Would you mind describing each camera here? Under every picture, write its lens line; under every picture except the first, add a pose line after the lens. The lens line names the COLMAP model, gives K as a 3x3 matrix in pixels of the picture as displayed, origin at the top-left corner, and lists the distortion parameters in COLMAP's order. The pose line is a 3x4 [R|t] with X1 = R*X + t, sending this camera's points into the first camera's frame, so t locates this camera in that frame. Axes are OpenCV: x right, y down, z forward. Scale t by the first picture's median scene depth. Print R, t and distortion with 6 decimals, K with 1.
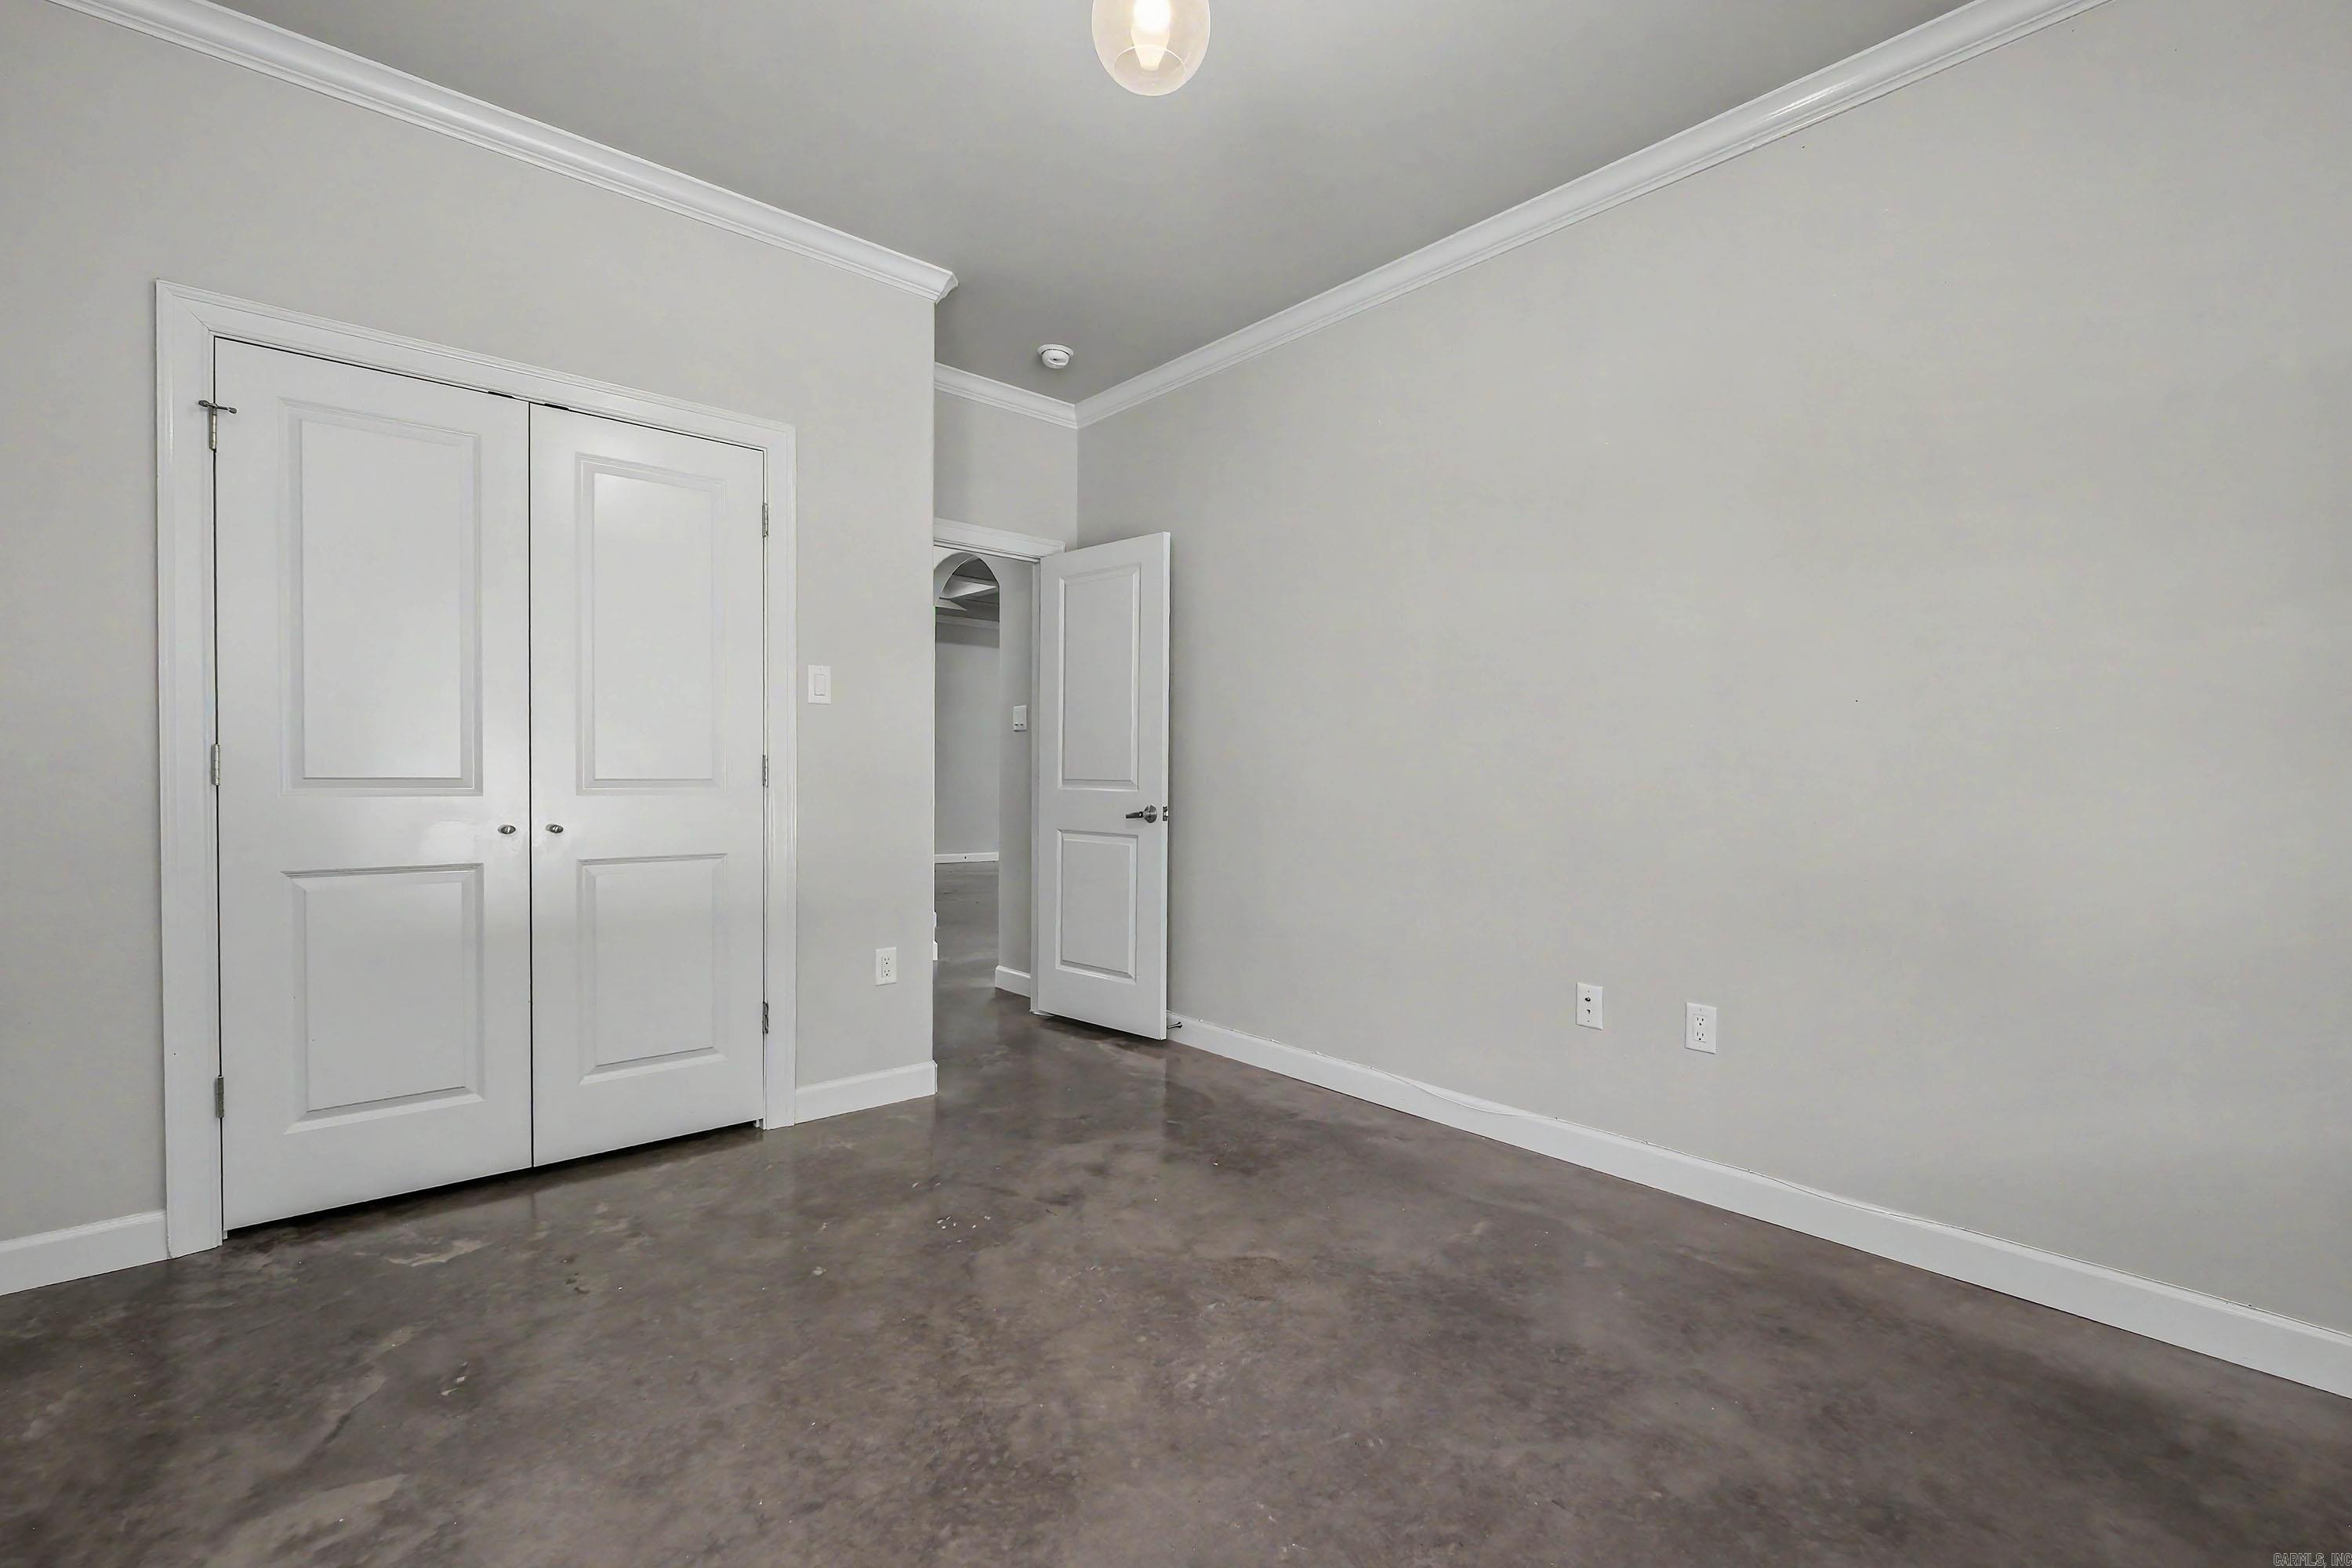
lens RADIAL K [[1034.8, 0, 1178.2], [0, 1034.8, 783.6], [0, 0, 1]] dist [0.000231, 0.000278]
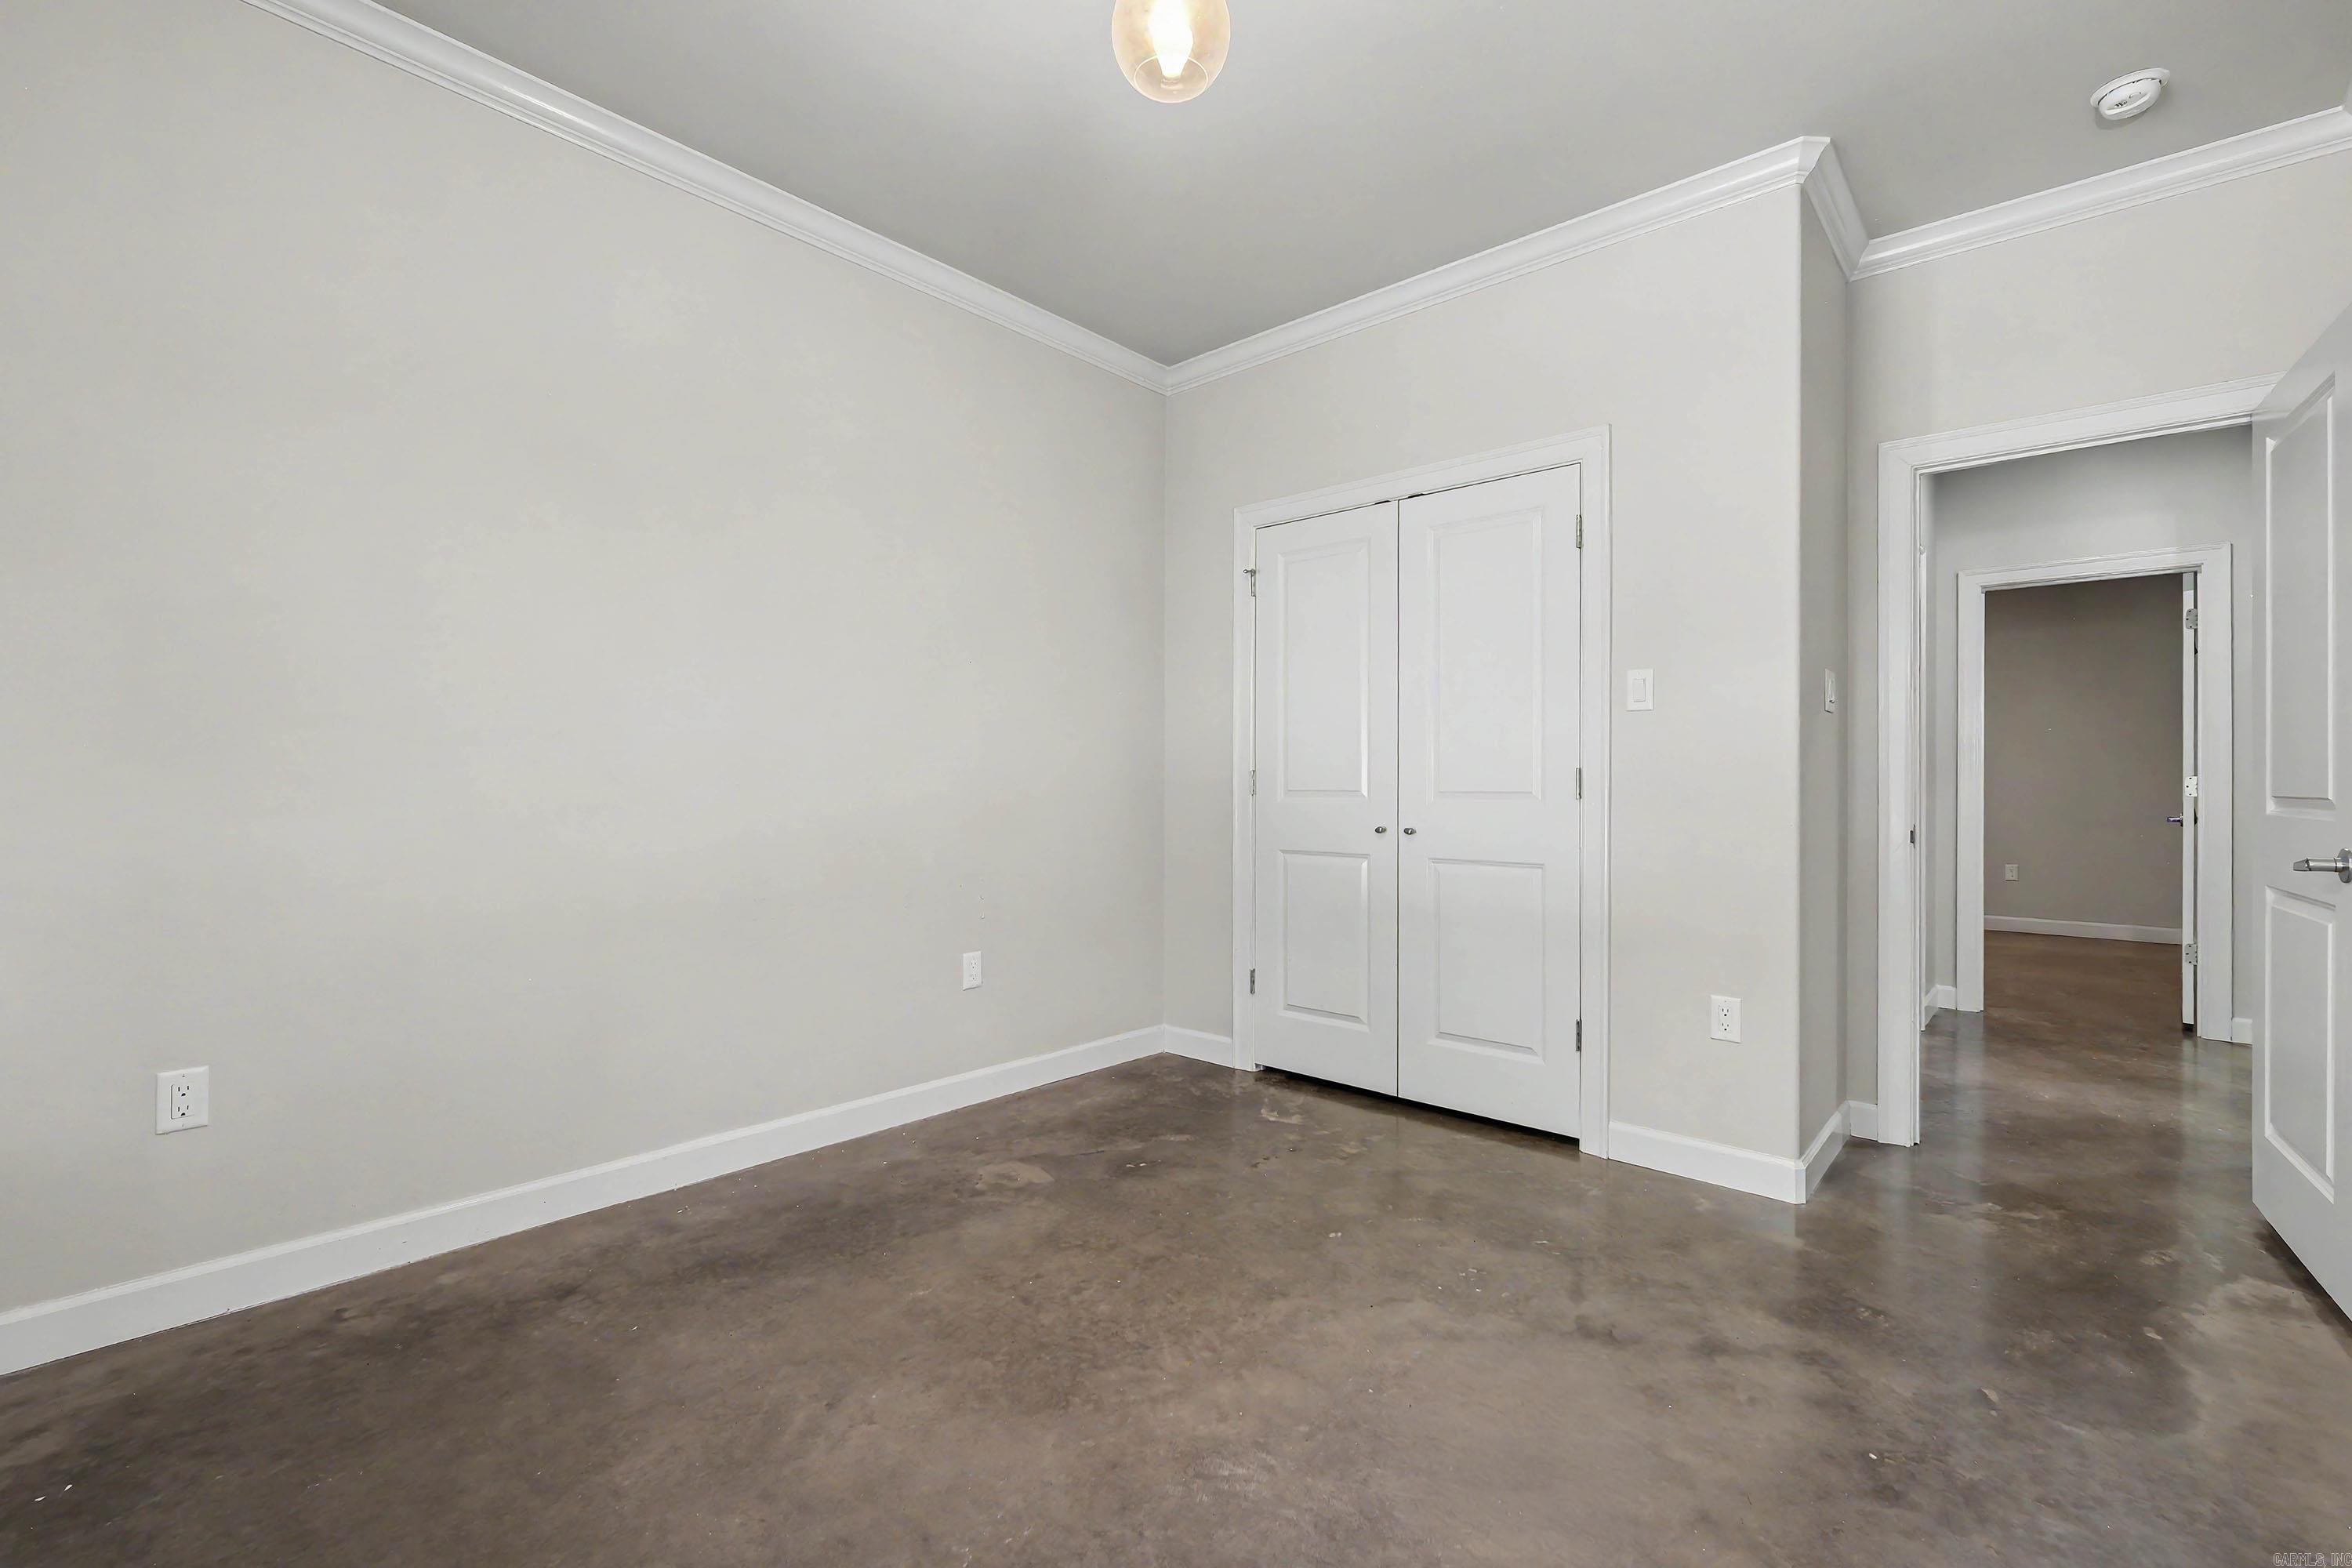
lens RADIAL K [[1034.8, 0, 1182.1], [0, 1034.8, 764.2], [0, 0, 1]] dist [0.000231, 0.000278]
pose [[0.125548, -0.025141, -0.991769, 0.709266], [-0.013390, 0.999545, -0.027033, 0.000733], [0.991997, 0.016674, 0.125154, 0.662224]]
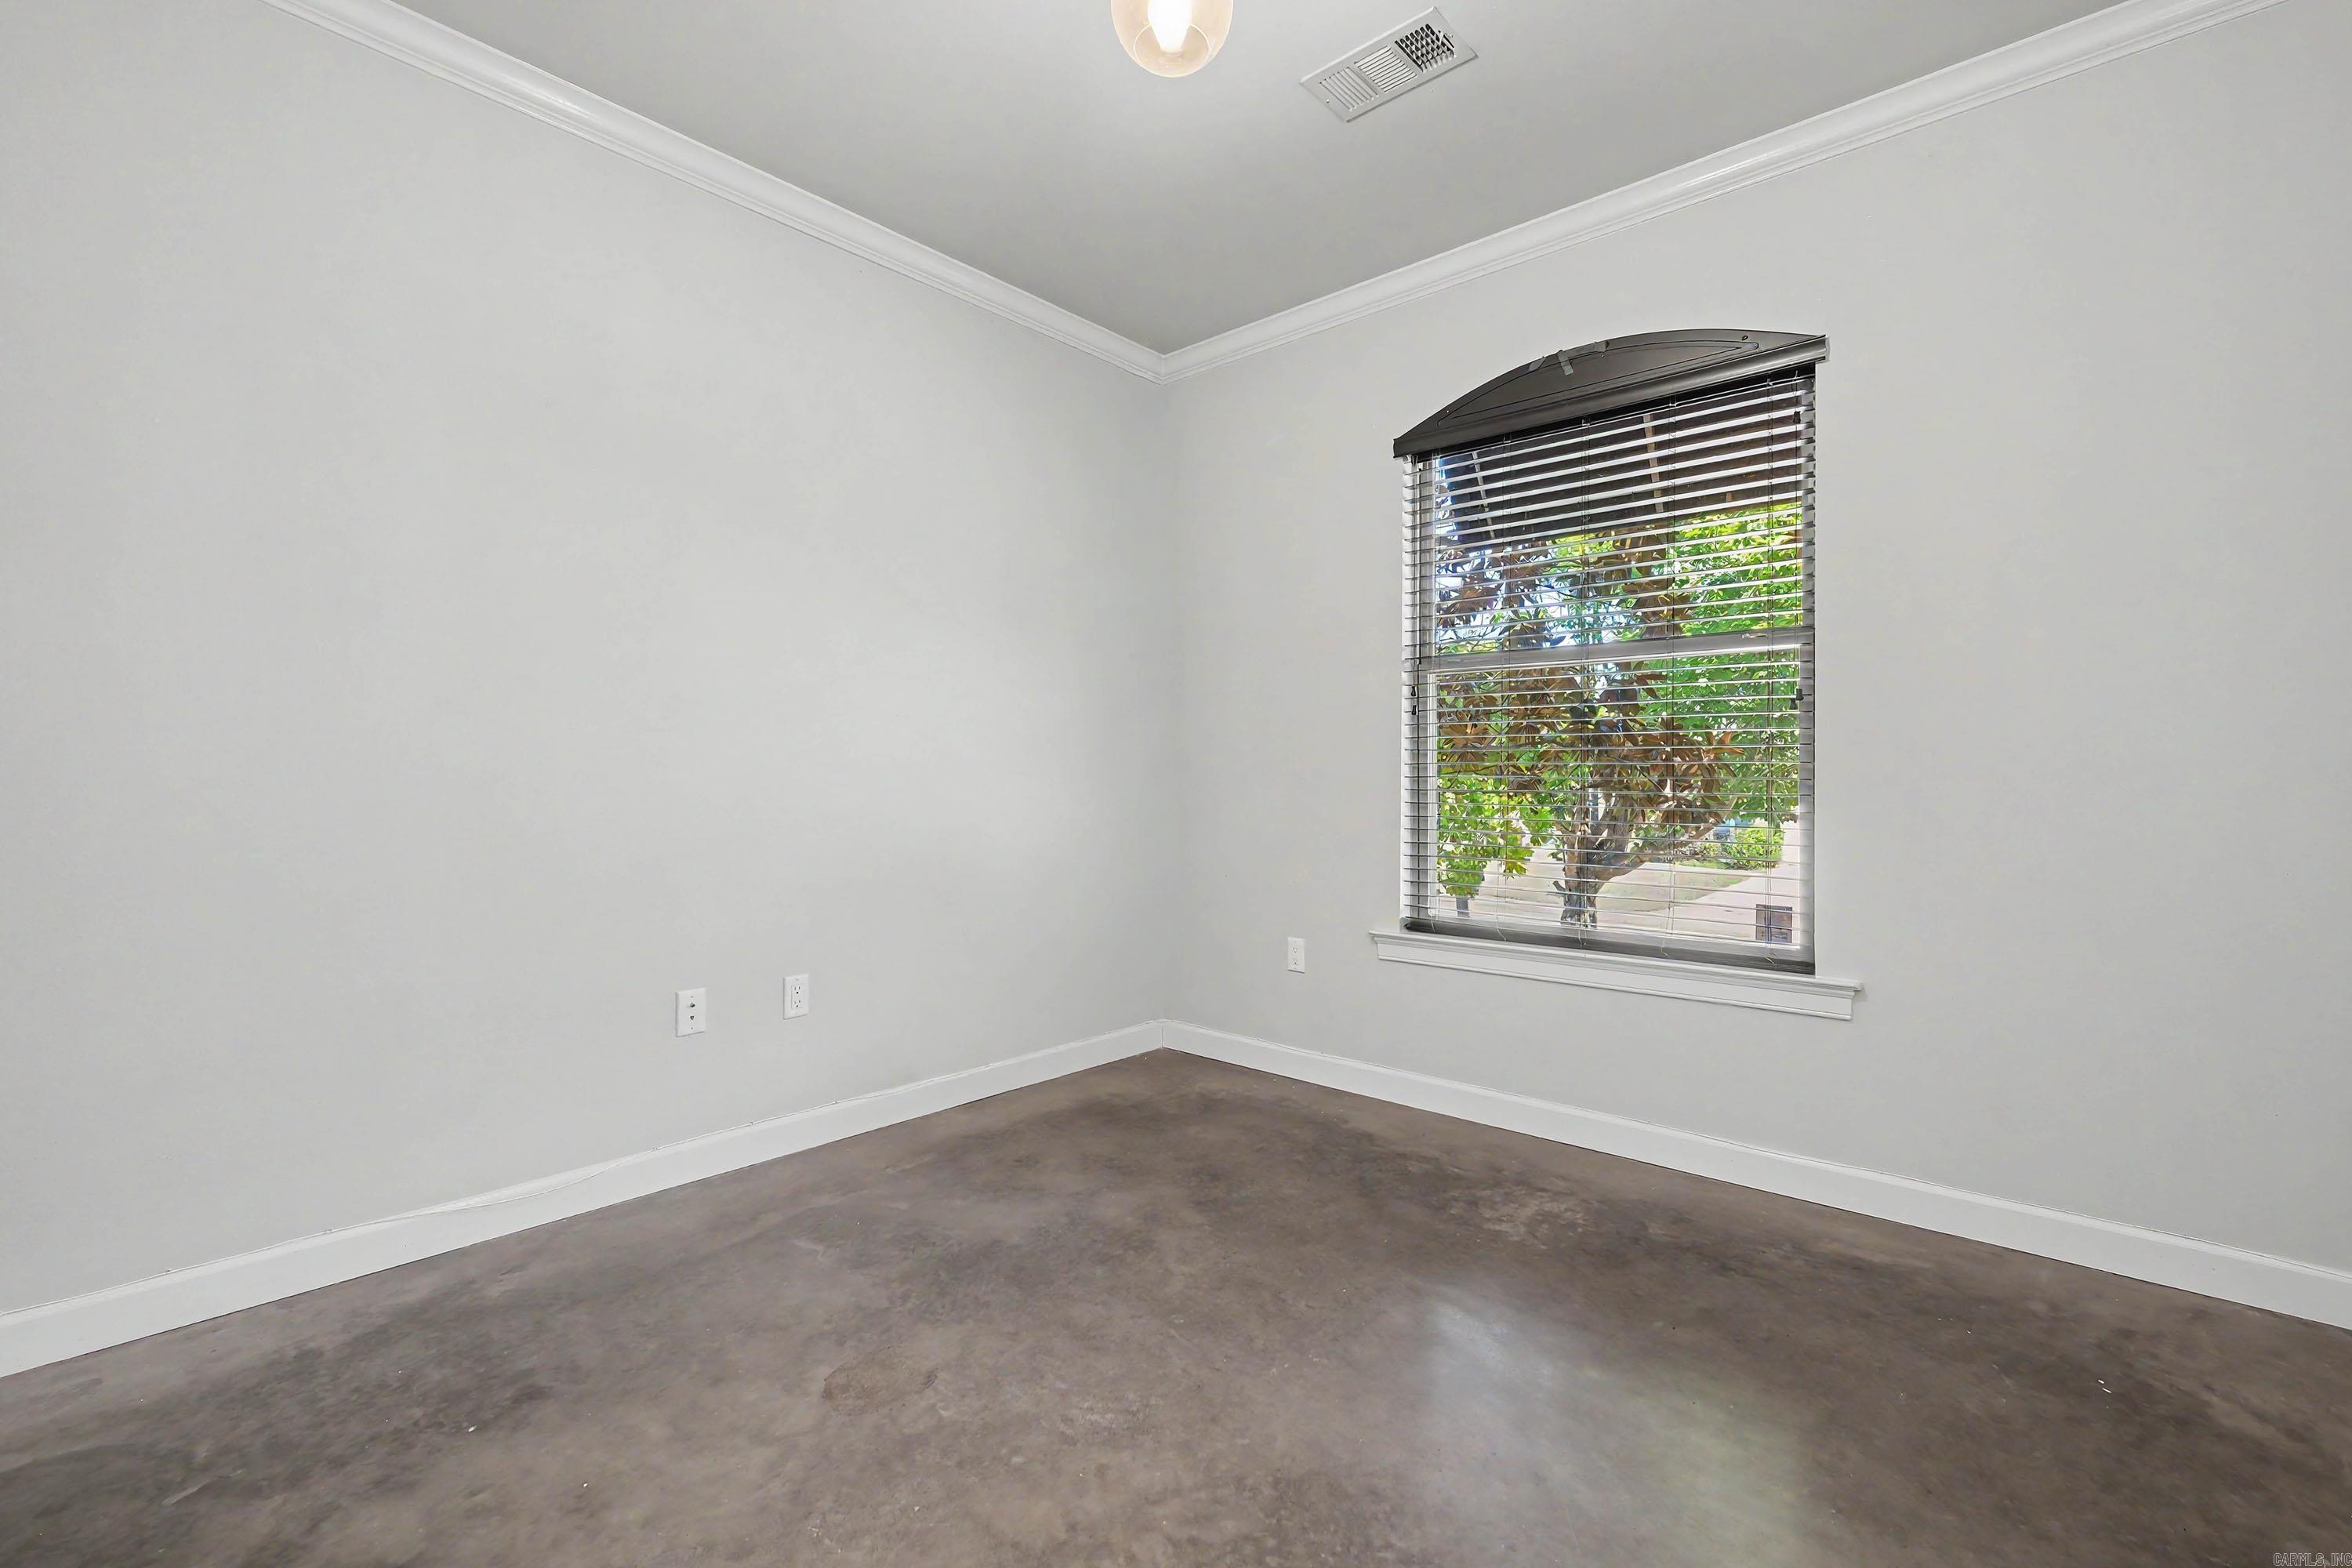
lens RADIAL K [[1034.8, 0, 1166.4], [0, 1034.8, 785.9], [0, 0, 1]] dist [0.000231, 0.000278]
pose [[-0.111885, -0.020559, 0.993509, -0.726841], [0.003370, 0.999772, 0.021068, -0.013736], [-0.993715, 0.005705, -0.111790, 0.825385]]
